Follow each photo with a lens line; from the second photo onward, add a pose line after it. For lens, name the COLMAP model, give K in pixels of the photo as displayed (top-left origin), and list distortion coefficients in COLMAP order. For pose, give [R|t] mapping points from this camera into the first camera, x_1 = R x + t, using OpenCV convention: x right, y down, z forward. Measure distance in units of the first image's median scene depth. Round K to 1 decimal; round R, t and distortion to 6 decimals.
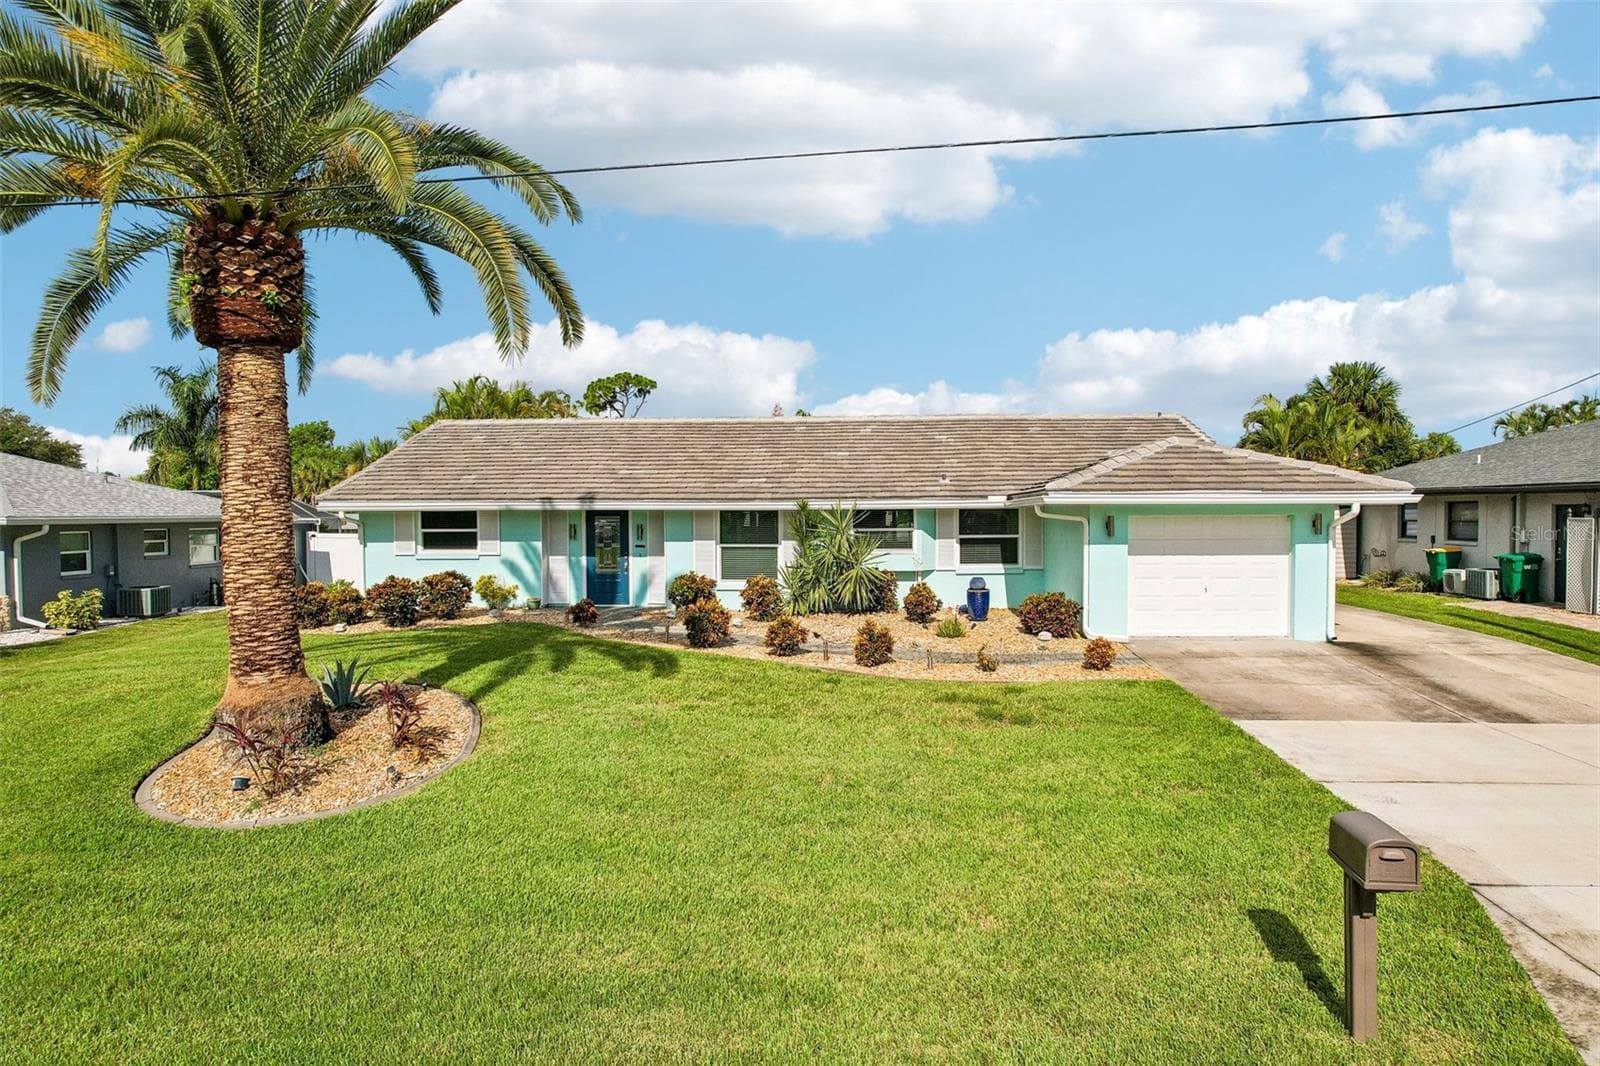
lens RADIAL K [[974.9, 0, 800.0], [0, 974.9, 533.0], [0, 0, 1]] dist [-0.035102, 0.000960]
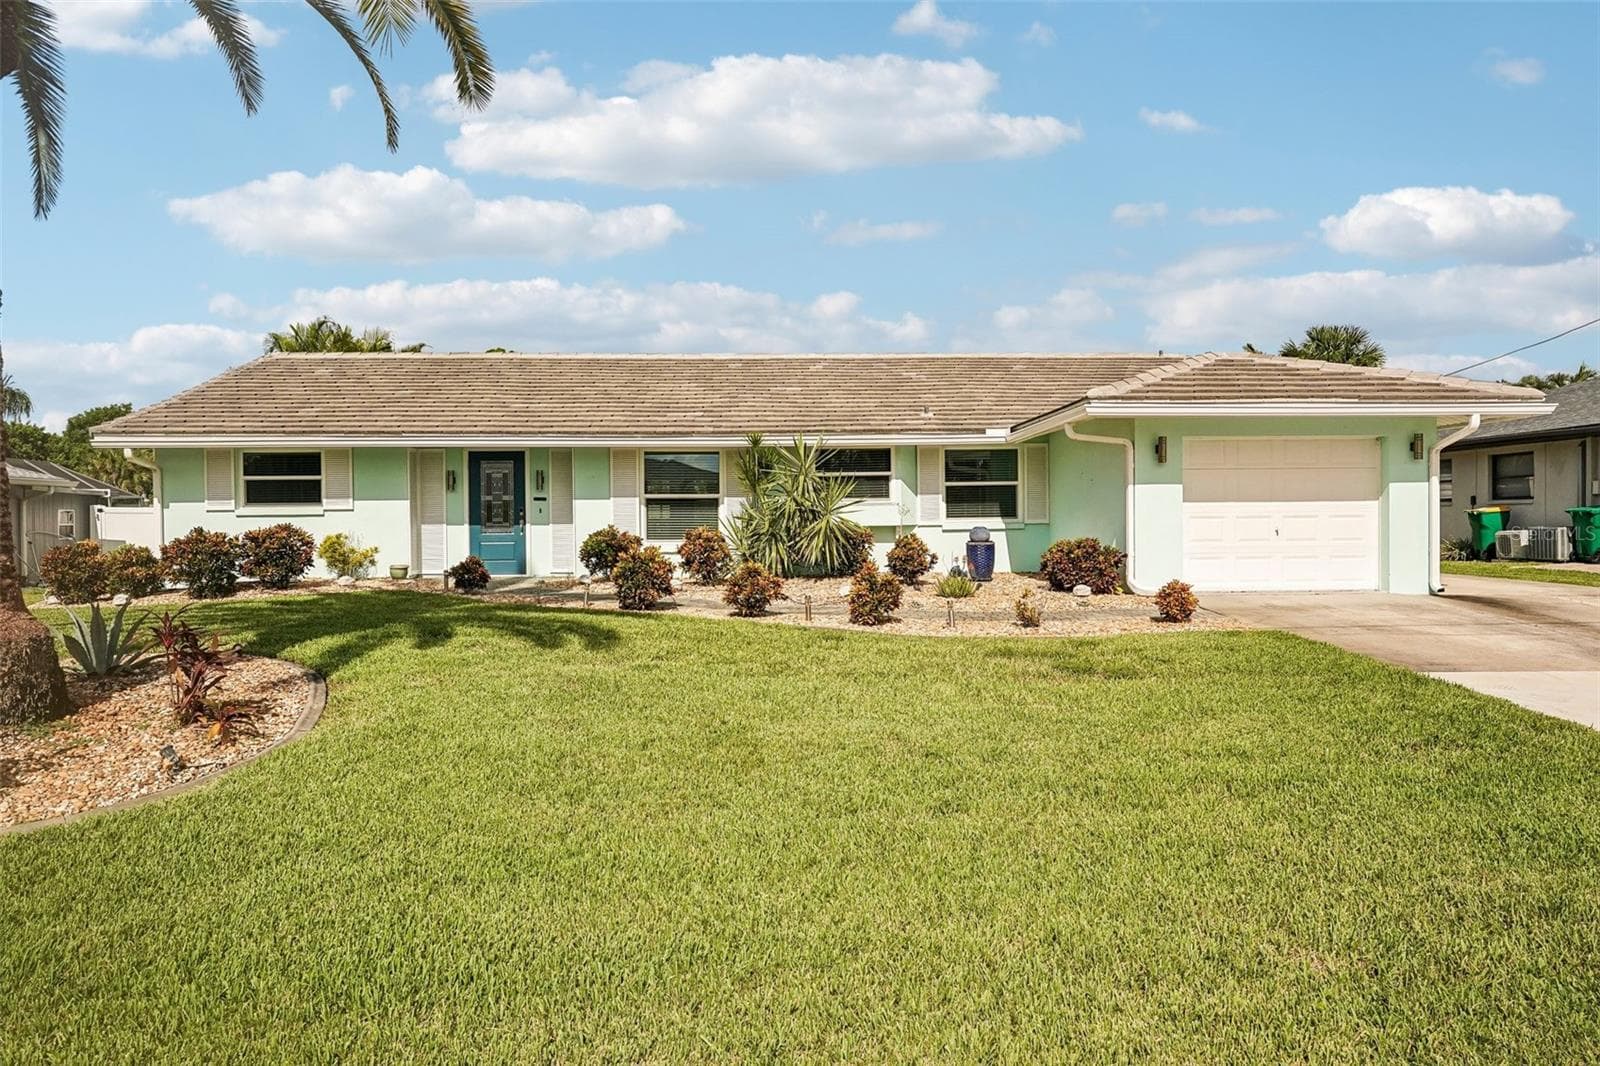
lens RADIAL K [[1063.8, 0, 800.0], [0, 1063.8, 533.0], [0, 0, 1]] dist [0.002244, 0.006849]
pose [[0.994817, -0.004168, 0.101598, -0.050768], [0.005314, 0.999925, -0.011015, 0.058998], [-0.101545, 0.011498, 0.994765, 0.152277]]
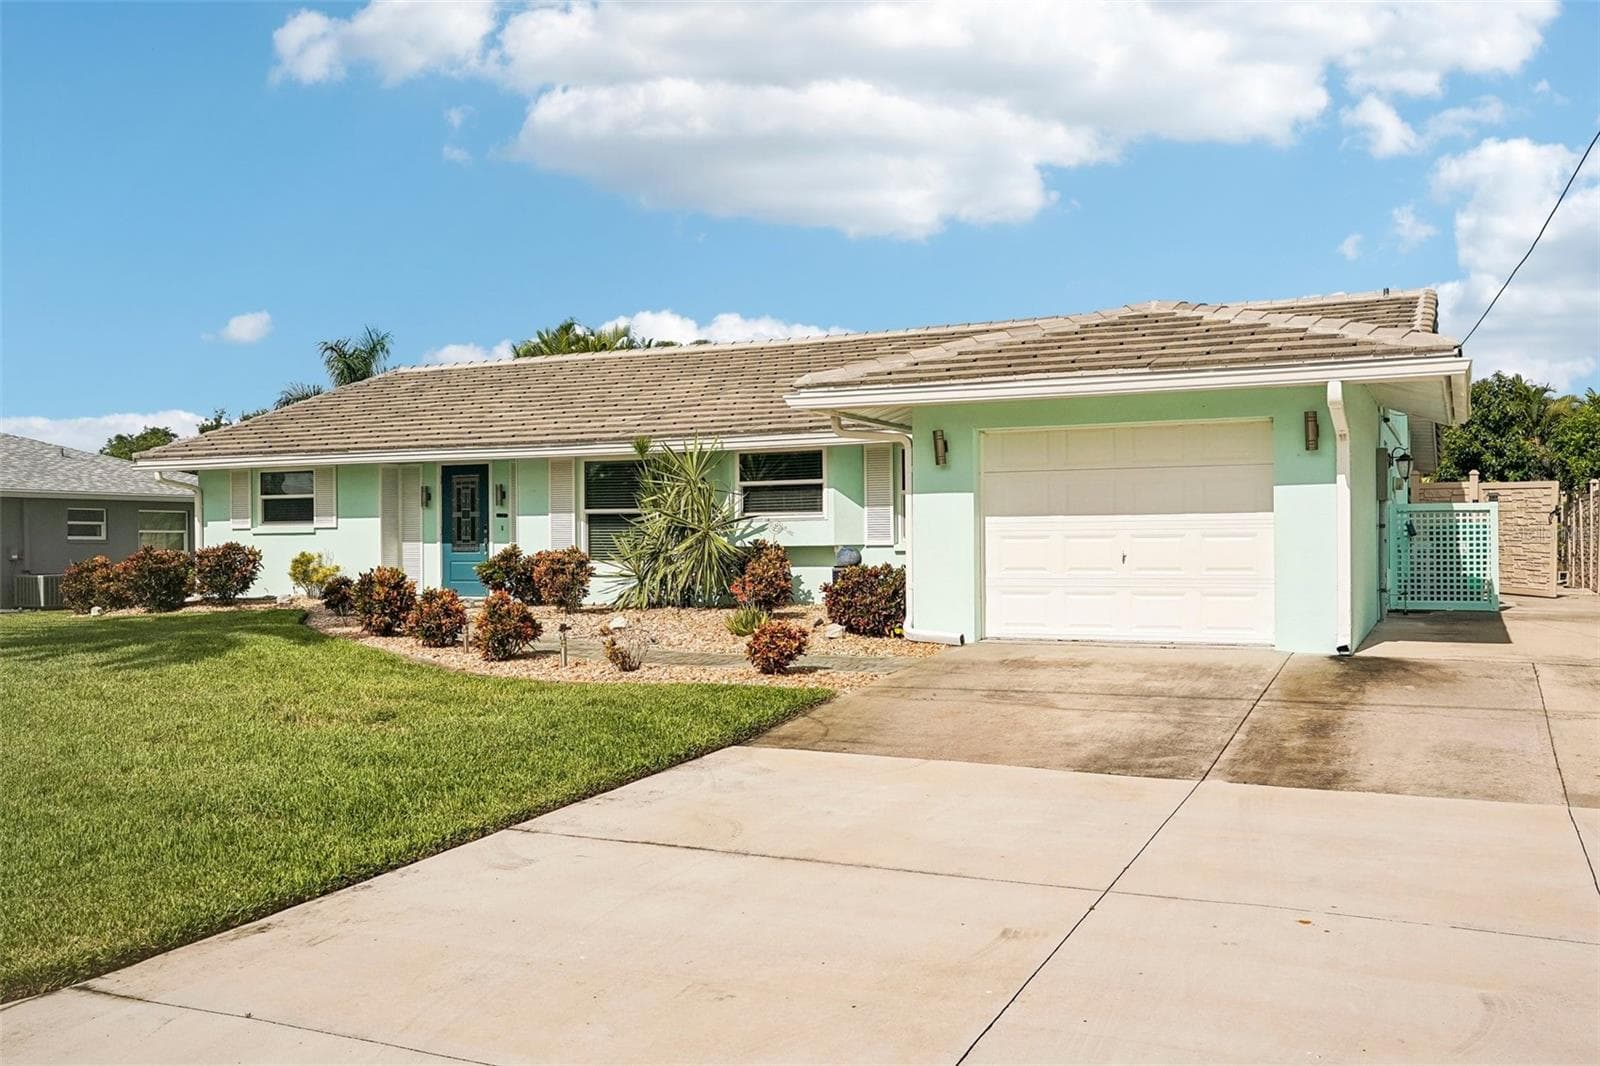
lens RADIAL K [[1347.3, 0, 800.0], [0, 1347.3, 533.0], [0, 0, 1]] dist [0.003258, 0.001067]
pose [[0.929100, -0.003992, -0.369807, 0.469815], [-0.004437, 0.999749, -0.021940, 0.054694], [0.369802, 0.022026, 0.928850, 0.180915]]
